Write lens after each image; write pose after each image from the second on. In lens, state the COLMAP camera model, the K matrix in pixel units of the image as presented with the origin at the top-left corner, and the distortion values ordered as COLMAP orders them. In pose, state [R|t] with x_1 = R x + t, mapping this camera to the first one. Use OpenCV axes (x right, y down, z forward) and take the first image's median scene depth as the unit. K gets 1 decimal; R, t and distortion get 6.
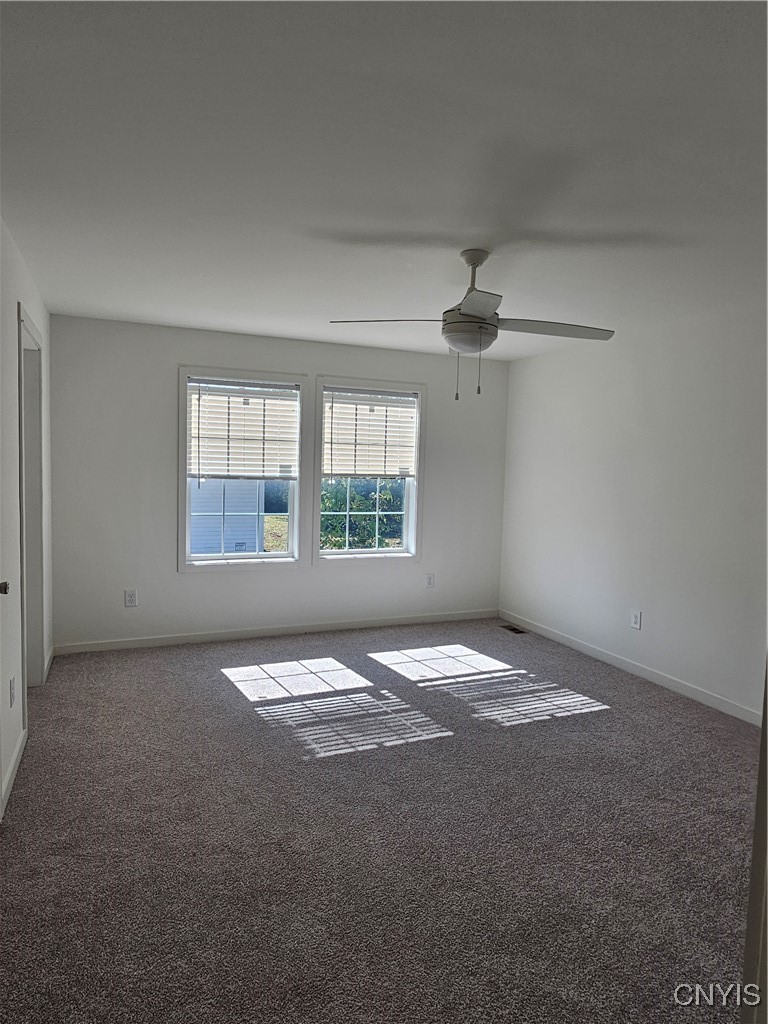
lens RADIAL K [[617.0, 0, 331.1], [0, 617.0, 504.0], [0, 0, 1]] dist [-0.004808, 0.000517]
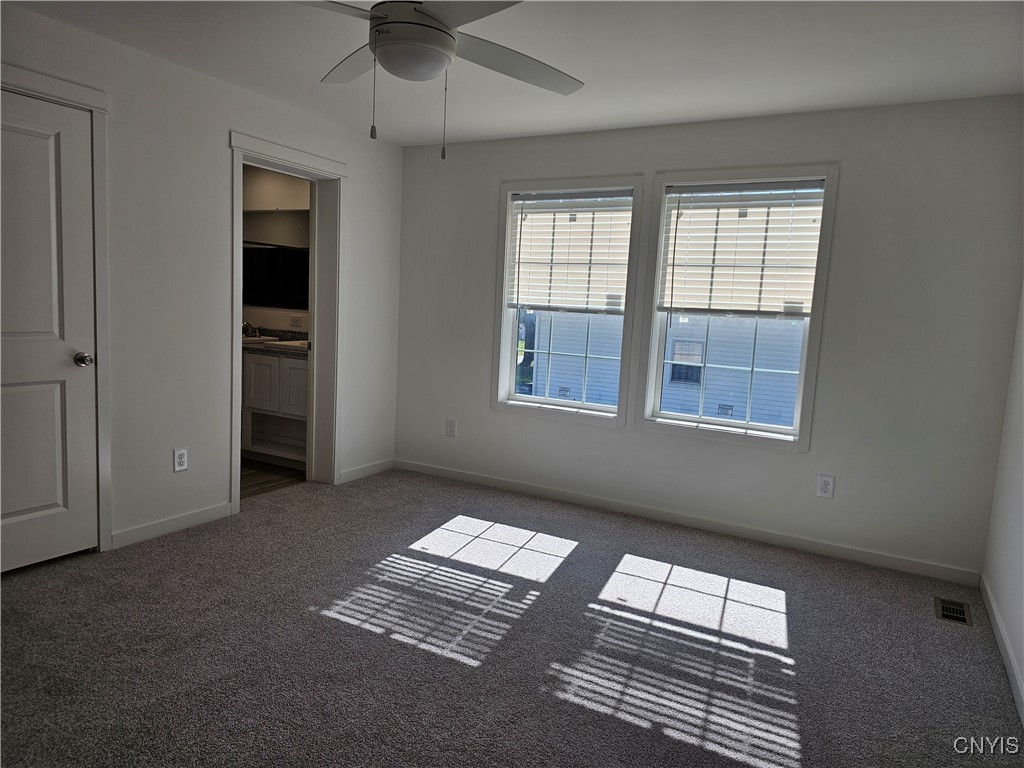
lens RADIAL K [[693.8, 0, 512.0], [0, 693.8, 384.0], [0, 0, 1]] dist [0.091822, -0.089661]
pose [[0.617813, 0.112355, -0.778257, 0.592958], [-0.066379, 0.993658, 0.090757, -0.024195], [0.783519, -0.004411, 0.621353, 0.368529]]
